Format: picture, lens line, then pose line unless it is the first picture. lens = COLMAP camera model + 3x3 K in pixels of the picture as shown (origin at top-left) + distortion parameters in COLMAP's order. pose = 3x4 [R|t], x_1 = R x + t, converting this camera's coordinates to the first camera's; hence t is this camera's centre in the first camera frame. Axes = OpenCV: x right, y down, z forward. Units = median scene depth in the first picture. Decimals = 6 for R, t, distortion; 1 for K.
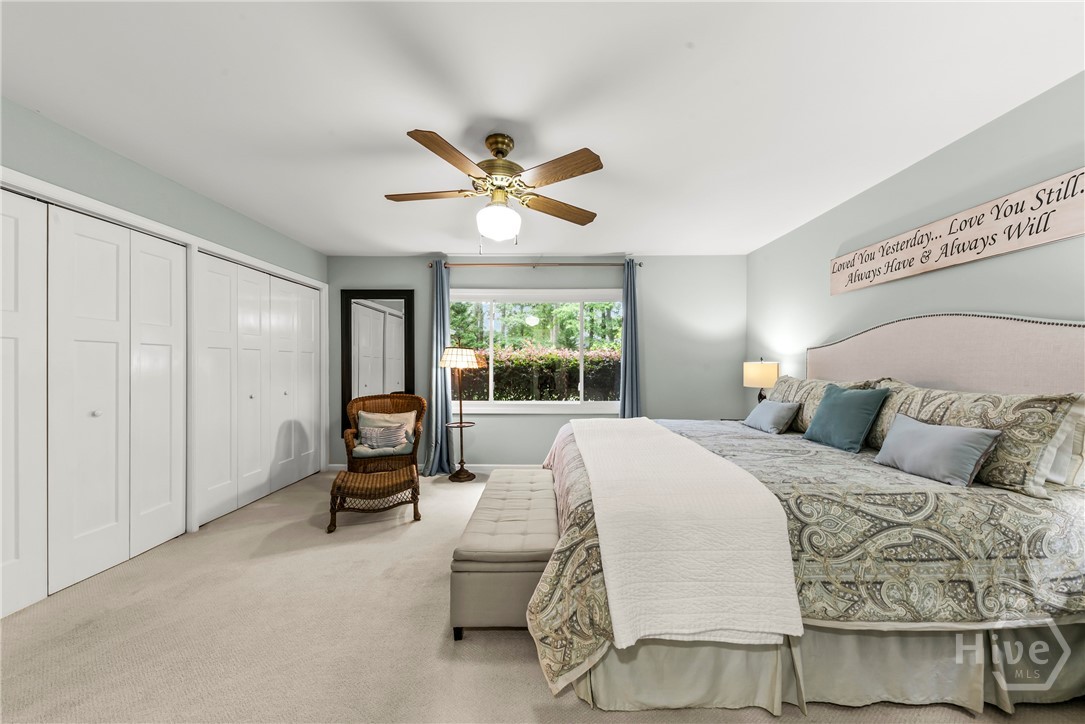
lens RADIAL K [[385.3, 0, 541.8], [0, 385.3, 366.7], [0, 0, 1]] dist [0.002148, -0.000008]
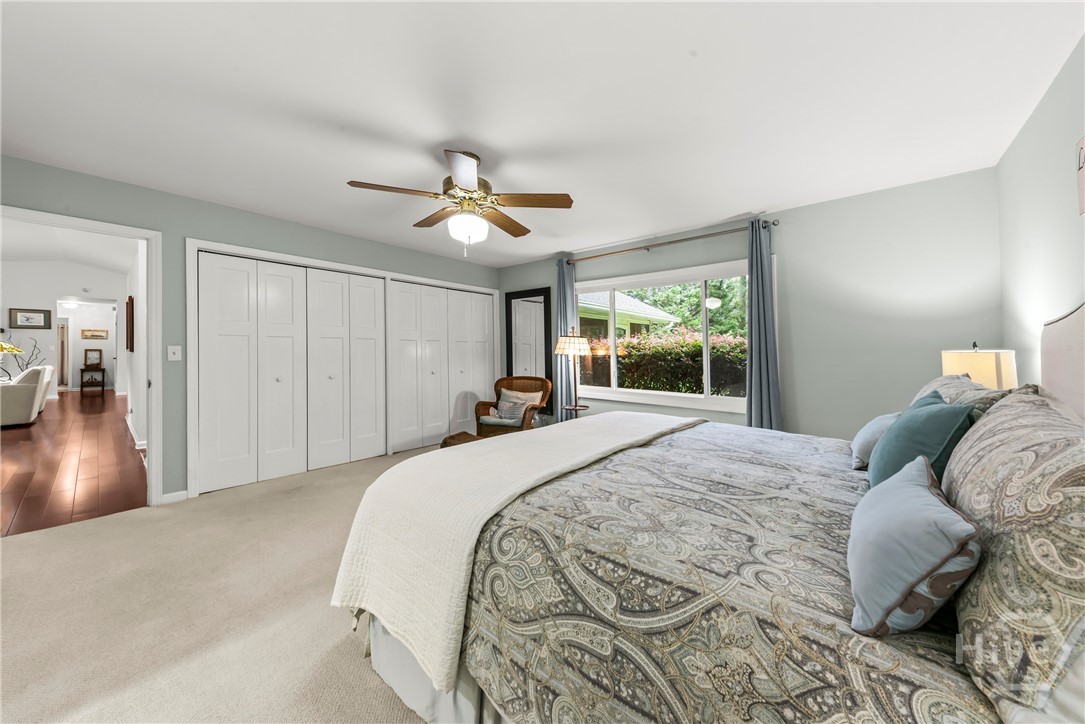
lens RADIAL K [[367.0, 0, 544.1], [0, 367.0, 345.2], [0, 0, 1]] dist [0.001756, -0.000017]
pose [[0.769883, -0.005643, -0.638160, 0.526286], [-0.009822, 0.999738, -0.020689, -0.002280], [0.638109, 0.022196, 0.769626, 0.211961]]
